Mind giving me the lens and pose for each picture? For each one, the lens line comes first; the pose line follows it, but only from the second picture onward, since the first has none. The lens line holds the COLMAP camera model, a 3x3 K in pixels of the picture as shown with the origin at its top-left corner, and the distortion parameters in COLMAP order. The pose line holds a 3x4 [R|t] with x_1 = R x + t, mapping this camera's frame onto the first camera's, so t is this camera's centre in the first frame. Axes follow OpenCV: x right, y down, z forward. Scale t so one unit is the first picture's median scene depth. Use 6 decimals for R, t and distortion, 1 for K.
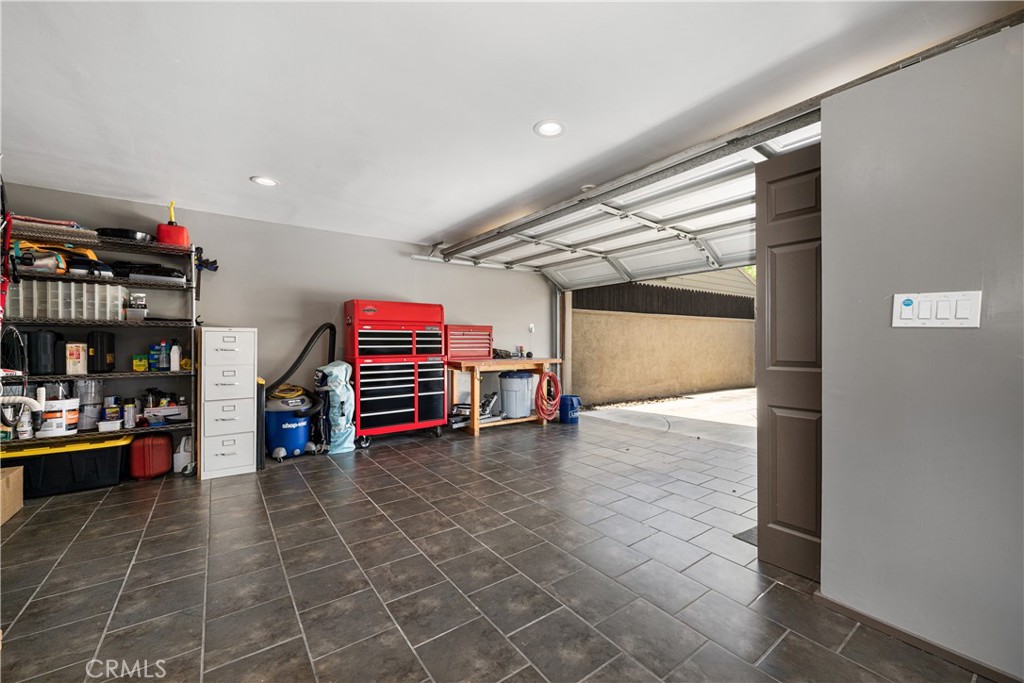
lens RADIAL K [[407.4, 0, 514.7], [0, 407.4, 342.6], [0, 0, 1]] dist [0.000192, 0.000114]
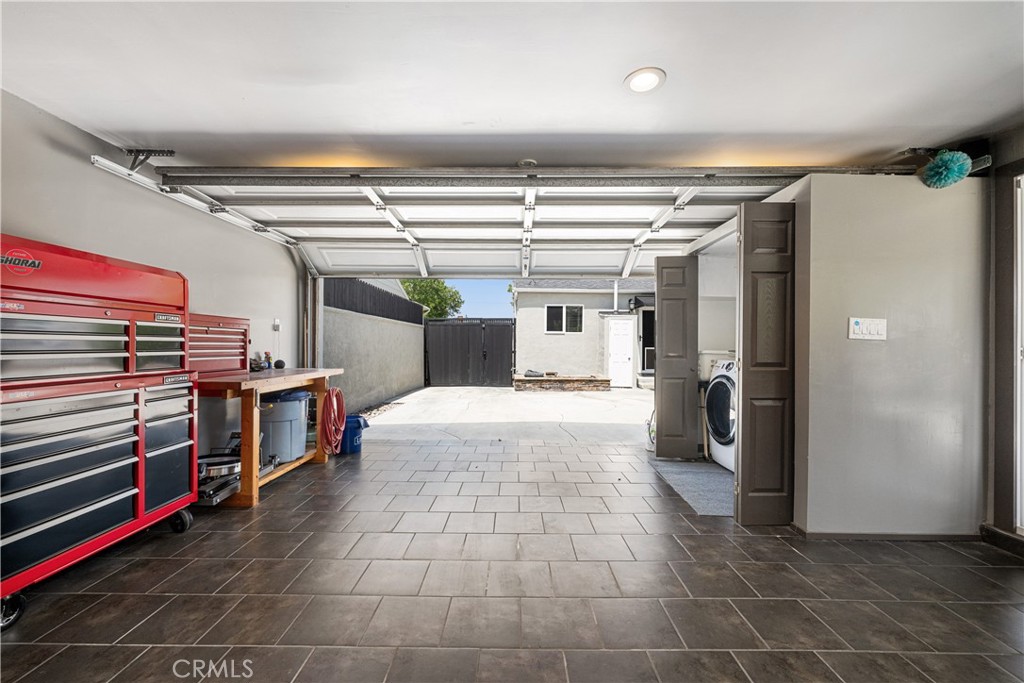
lens RADIAL K [[407.4, 0, 513.0], [0, 407.4, 343.2], [0, 0, 1]] dist [0.000192, 0.000114]
pose [[0.597916, 0.008380, 0.801515, -0.367338], [-0.002848, 0.999961, -0.008330, -0.001202], [-0.801554, 0.002698, 0.597917, 0.376889]]
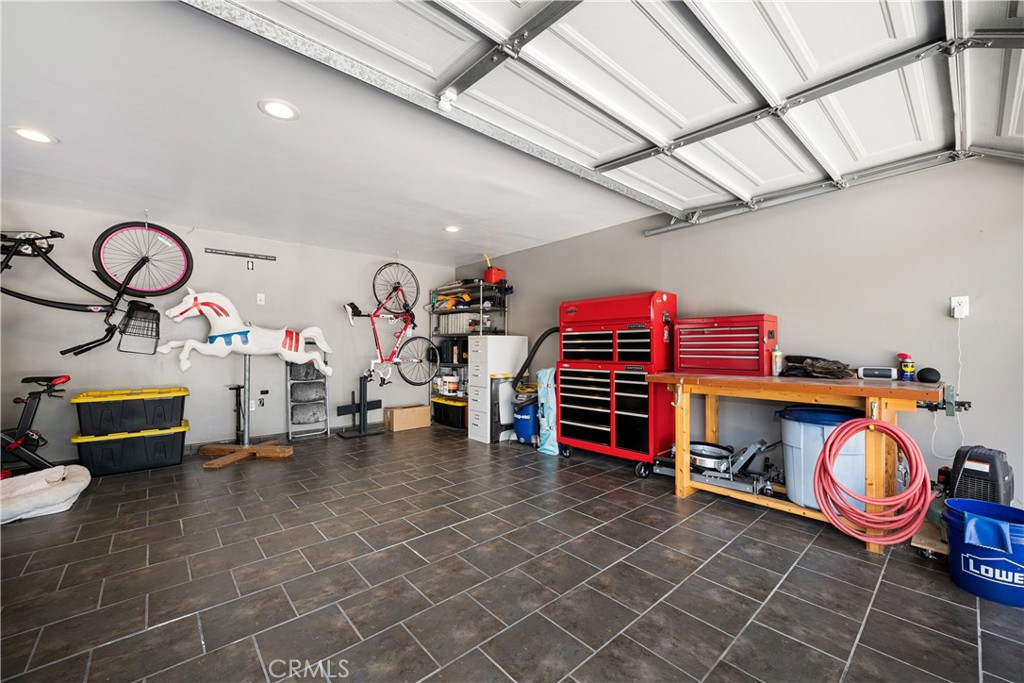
lens RADIAL K [[407.4, 0, 510.2], [0, 407.4, 345.9], [0, 0, 1]] dist [0.000192, 0.000114]
pose [[0.083894, 0.000551, -0.996475, 0.532435], [0.002899, 0.999995, 0.000797, -0.000748], [0.996470, -0.002956, 0.083892, 0.742692]]
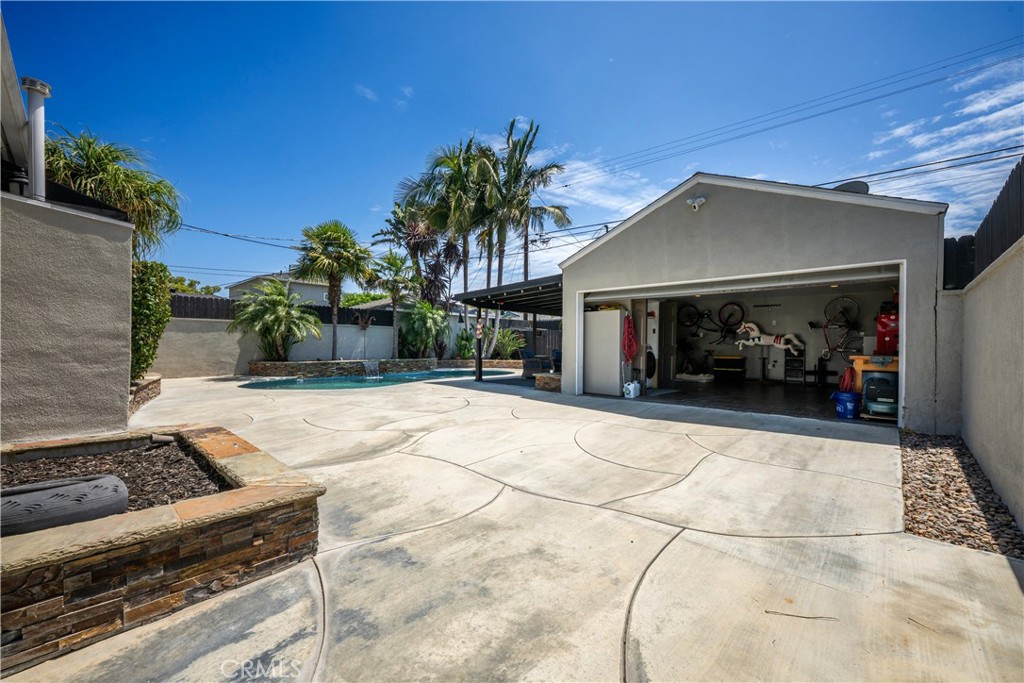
lens RADIAL K [[407.4, 0, 515.6], [0, 407.4, 342.4], [0, 0, 1]] dist [0.000192, 0.000114]
pose [[-0.984304, 0.000823, -0.176482, 1.414157], [0.000189, 0.999993, 0.003608, -0.008259], [0.176484, 0.003518, -0.984297, 2.315817]]
